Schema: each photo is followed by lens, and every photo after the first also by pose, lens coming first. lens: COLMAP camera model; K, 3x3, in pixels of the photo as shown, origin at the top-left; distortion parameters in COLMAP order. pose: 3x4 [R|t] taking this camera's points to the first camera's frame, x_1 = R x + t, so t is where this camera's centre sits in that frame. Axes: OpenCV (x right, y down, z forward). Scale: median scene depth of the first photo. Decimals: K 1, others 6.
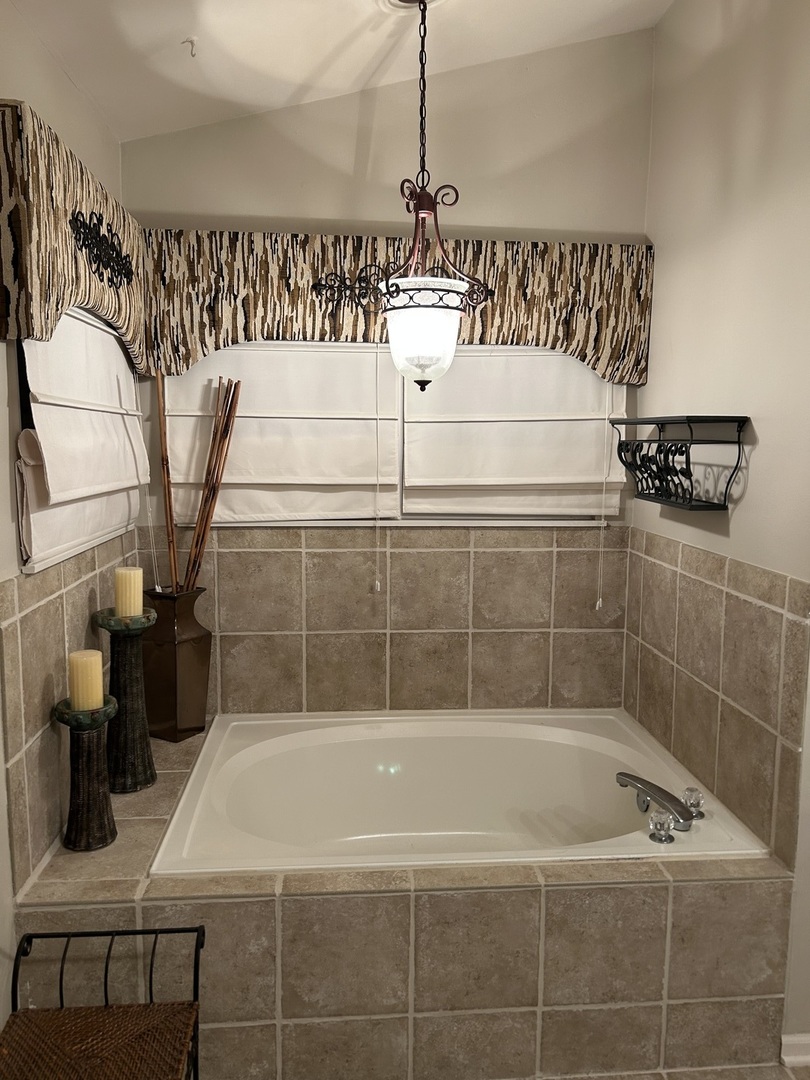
lens RADIAL K [[807.0, 0, 397.6], [0, 807.0, 538.7], [0, 0, 1]] dist [0.028394, -0.023138]
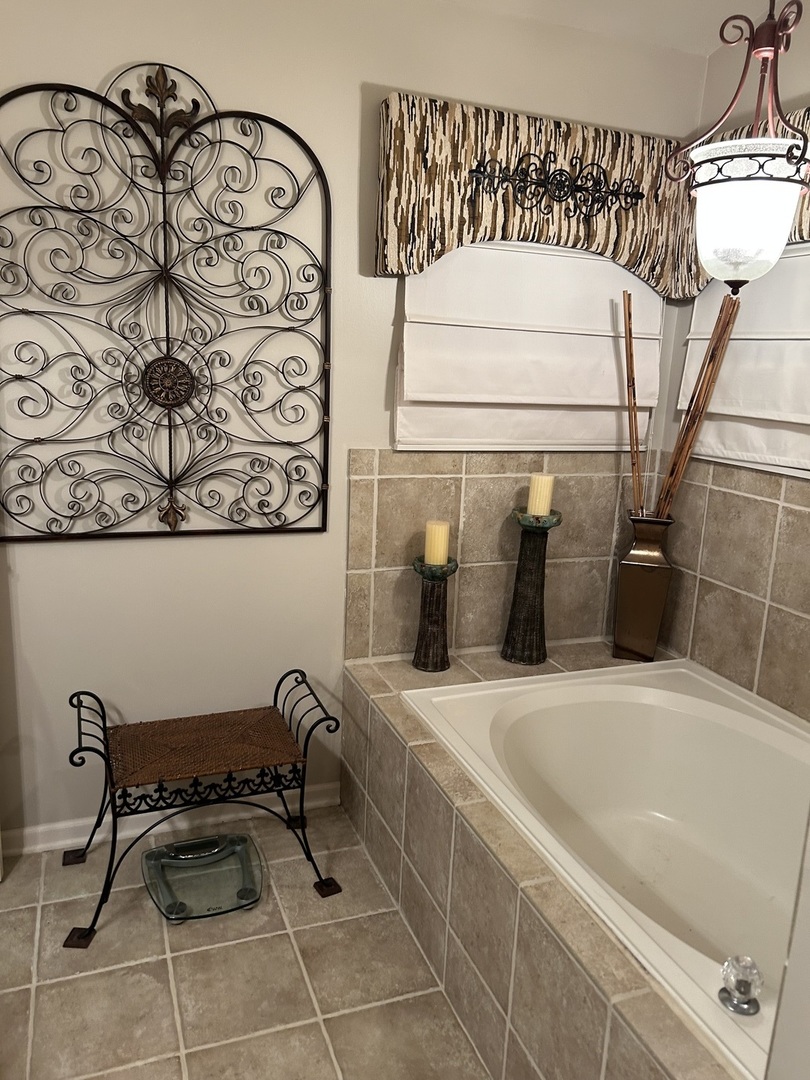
lens RADIAL K [[807.0, 0, 395.2], [0, 807.0, 543.1], [0, 0, 1]] dist [0.028394, -0.023138]
pose [[0.272237, 0.222448, -0.936164, 0.572661], [-0.157046, 0.970137, 0.184851, -0.038603], [0.949328, 0.096697, 0.299042, 0.392330]]
